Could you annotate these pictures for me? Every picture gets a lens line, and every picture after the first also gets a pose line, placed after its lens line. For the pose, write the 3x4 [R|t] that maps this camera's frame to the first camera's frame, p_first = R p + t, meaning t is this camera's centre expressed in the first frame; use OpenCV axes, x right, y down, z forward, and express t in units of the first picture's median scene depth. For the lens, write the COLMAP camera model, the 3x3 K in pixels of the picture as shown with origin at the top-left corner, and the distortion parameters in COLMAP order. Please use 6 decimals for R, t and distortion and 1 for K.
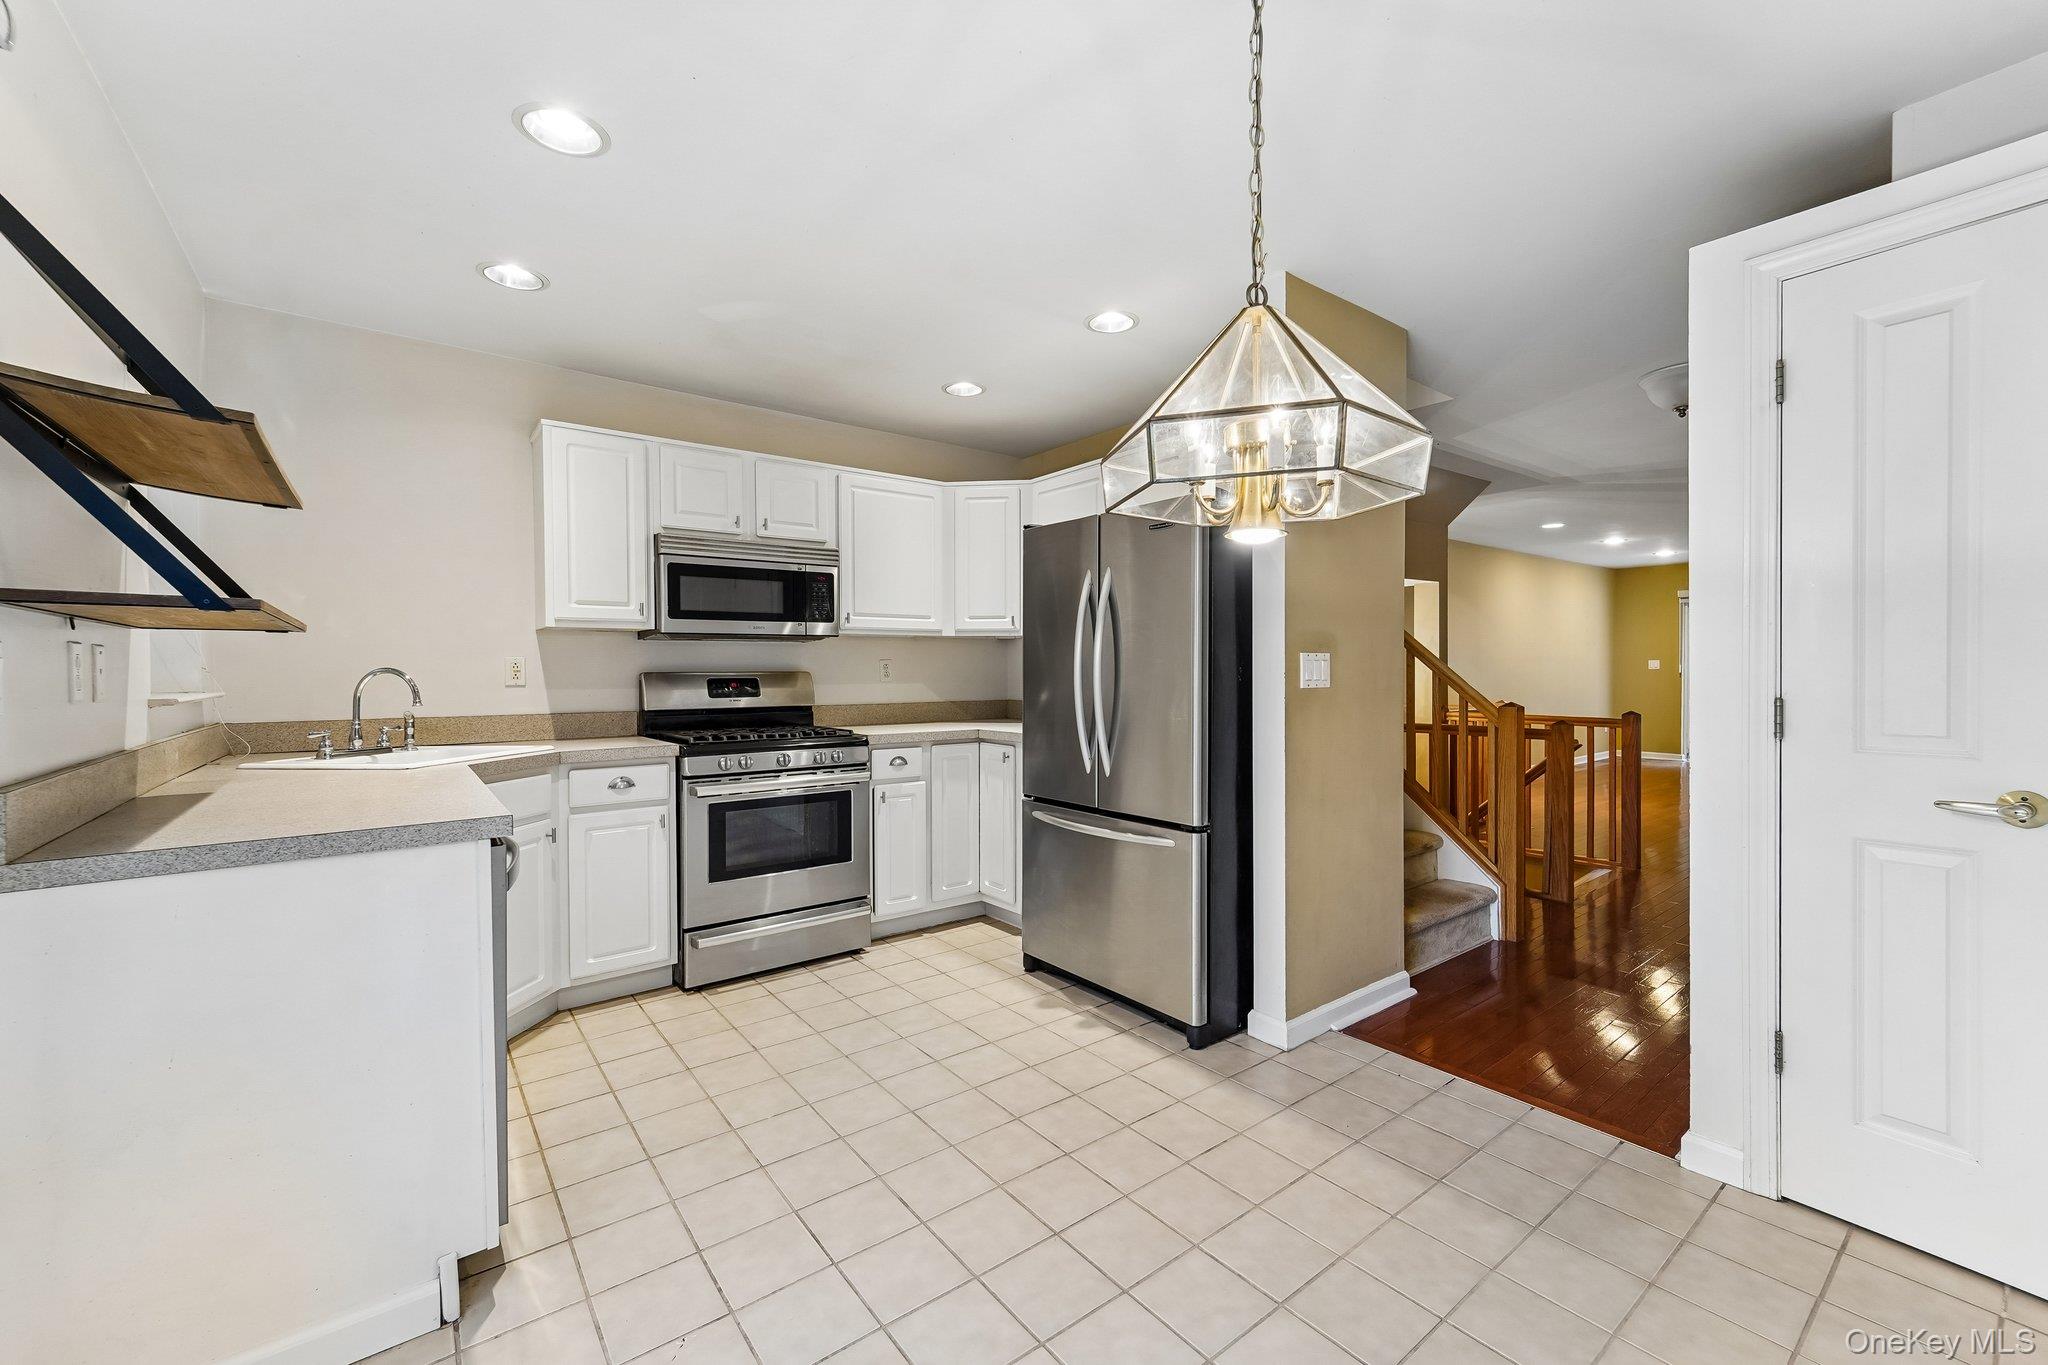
lens RADIAL K [[831.3, 0, 990.5], [0, 831.3, 681.4], [0, 0, 1]] dist [-0.016958, 0.000181]
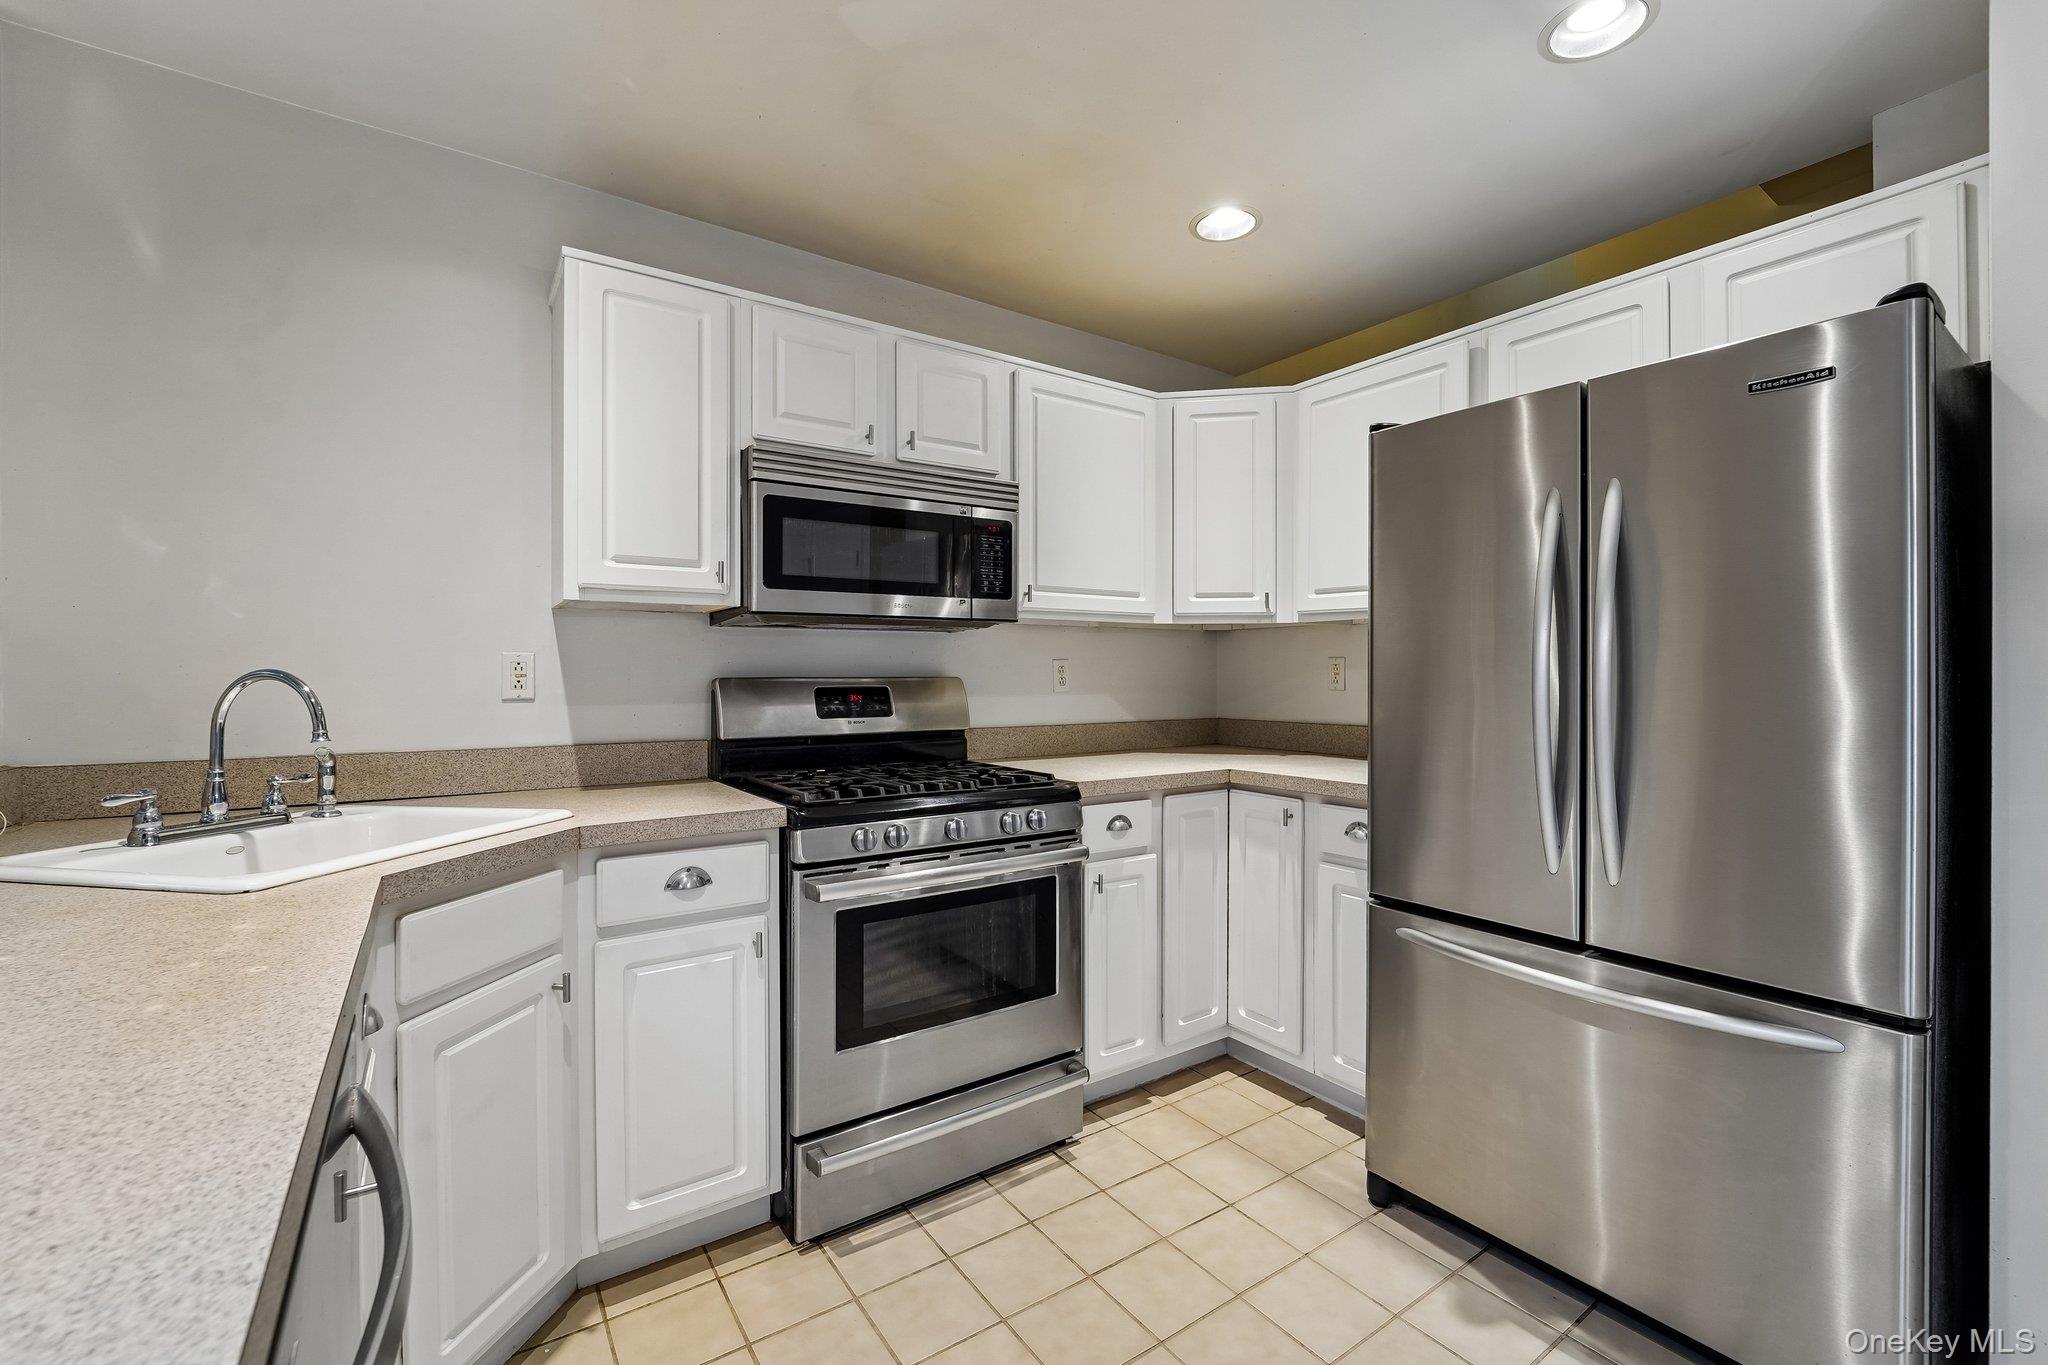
lens RADIAL K [[831.3, 0, 957.2], [0, 831.3, 670.4], [0, 0, 1]] dist [-0.016958, 0.000181]
pose [[0.996567, 0.002117, -0.082769, -0.198364], [-0.003556, 0.999845, -0.017249, -0.006946], [0.082719, 0.017484, 0.996420, 0.412568]]
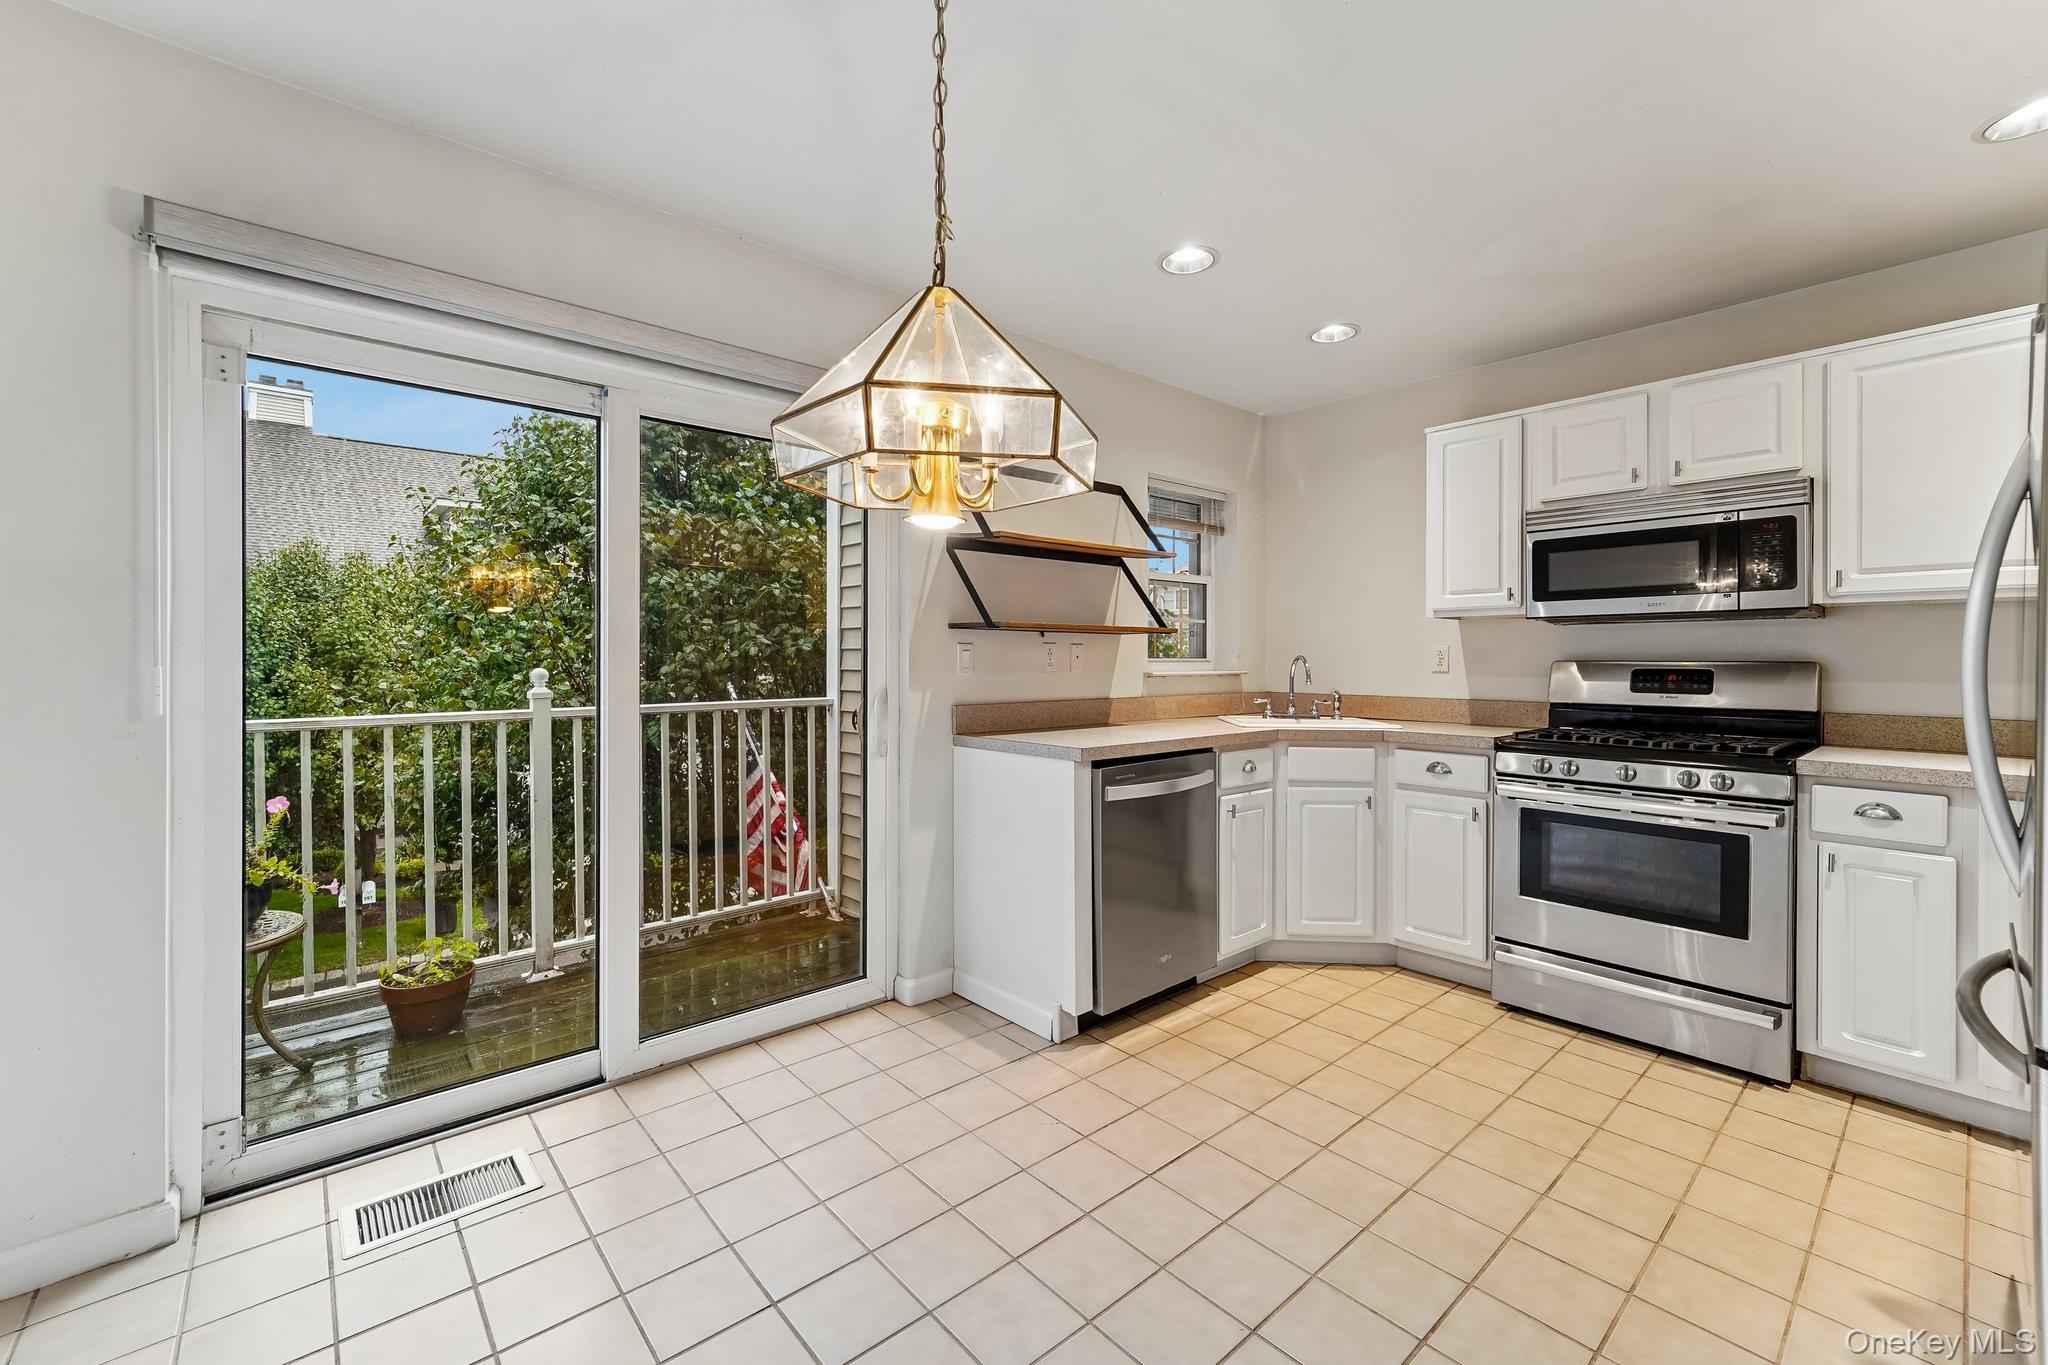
lens RADIAL K [[831.3, 0, 1036.0], [0, 831.3, 663.8], [0, 0, 1]] dist [-0.016958, 0.000181]
pose [[0.067490, 0.010976, -0.997660, 0.482329], [-0.017722, 0.999795, 0.009800, -0.006692], [0.997563, 0.017019, 0.067670, 0.386625]]
